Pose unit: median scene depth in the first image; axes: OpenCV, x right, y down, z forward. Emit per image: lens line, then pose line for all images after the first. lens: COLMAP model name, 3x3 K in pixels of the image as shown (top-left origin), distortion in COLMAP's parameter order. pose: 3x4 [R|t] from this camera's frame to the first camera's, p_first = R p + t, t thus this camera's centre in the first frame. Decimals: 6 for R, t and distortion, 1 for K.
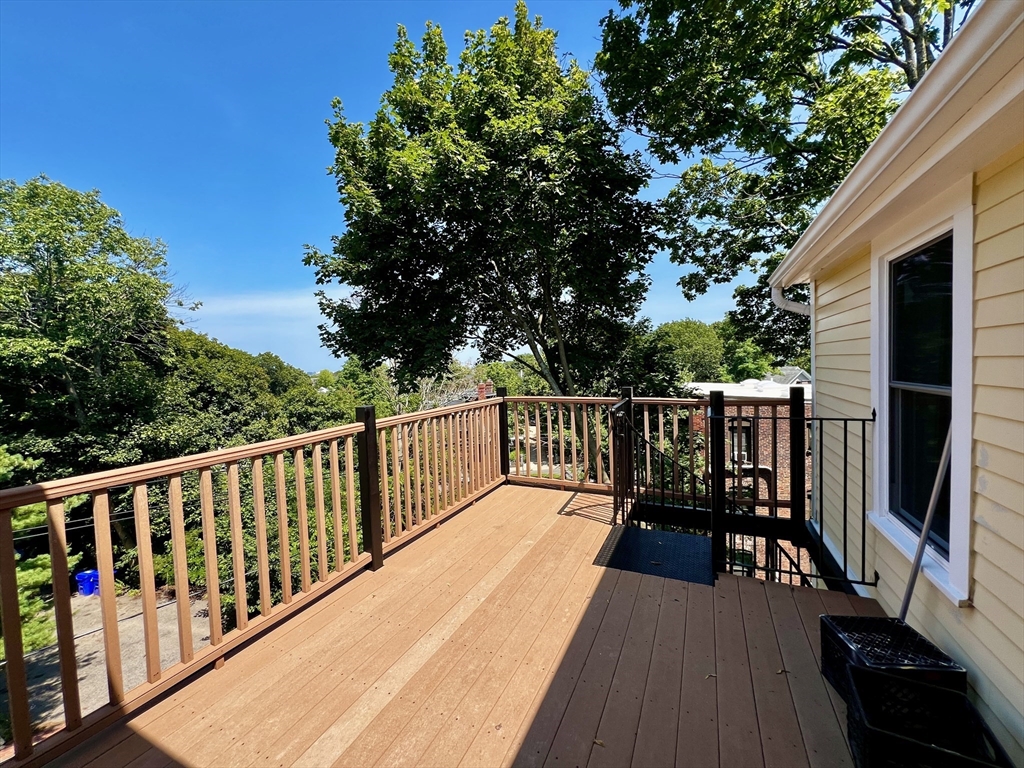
lens RADIAL K [[413.7, 0, 516.2], [0, 413.7, 385.6], [0, 0, 1]] dist [-0.000660, 0.000017]
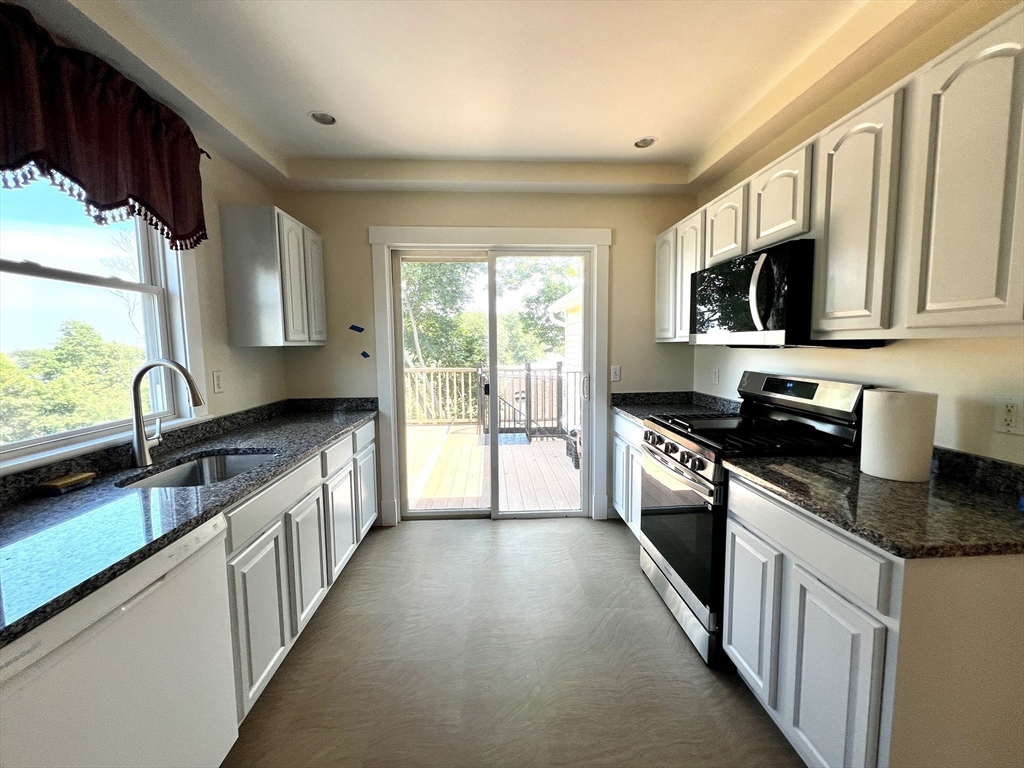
lens RADIAL K [[410.9, 0, 512.0], [0, 410.9, 384.0], [0, 0, 1]] dist [-0.000471, 0.000101]
pose [[0.884614, -0.019248, 0.465926, -0.162811], [0.003869, 0.999416, 0.033940, 0.015139], [-0.466308, -0.028221, 0.884172, -0.233880]]
